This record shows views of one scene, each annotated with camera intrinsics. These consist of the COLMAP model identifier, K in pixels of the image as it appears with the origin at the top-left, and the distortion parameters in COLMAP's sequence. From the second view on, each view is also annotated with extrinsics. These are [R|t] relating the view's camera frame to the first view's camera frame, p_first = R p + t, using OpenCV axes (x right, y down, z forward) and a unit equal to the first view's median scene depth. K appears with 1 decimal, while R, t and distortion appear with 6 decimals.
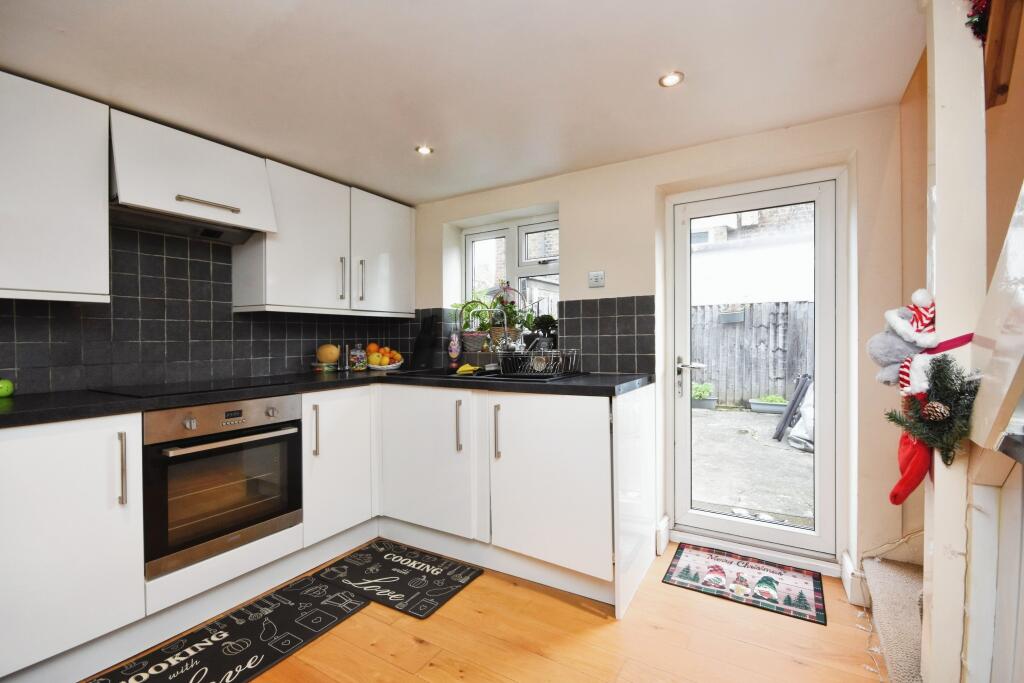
lens RADIAL K [[448.1, 0, 511.0], [0, 448.1, 350.7], [0, 0, 1]] dist [0.006164, -0.009848]
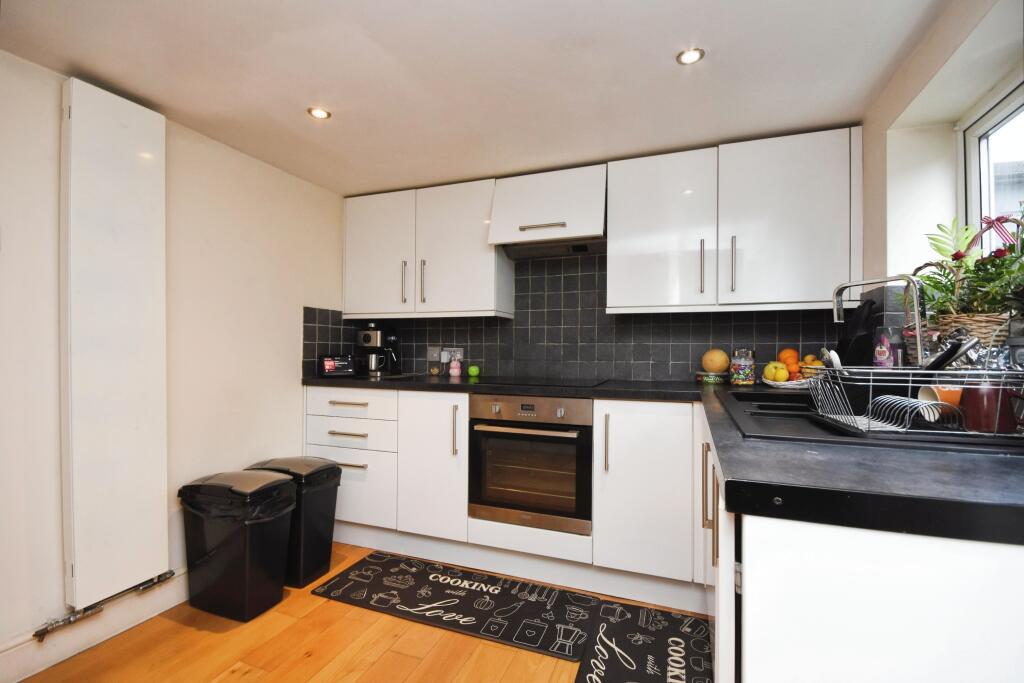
lens RADIAL K [[448.1, 0, 514.2], [0, 448.1, 346.6], [0, 0, 1]] dist [0.006164, -0.009848]
pose [[0.183606, 0.007011, -0.982975, 0.527484], [-0.033396, 0.999442, 0.000890, -0.012612], [0.982432, 0.032664, 0.183738, 0.809875]]
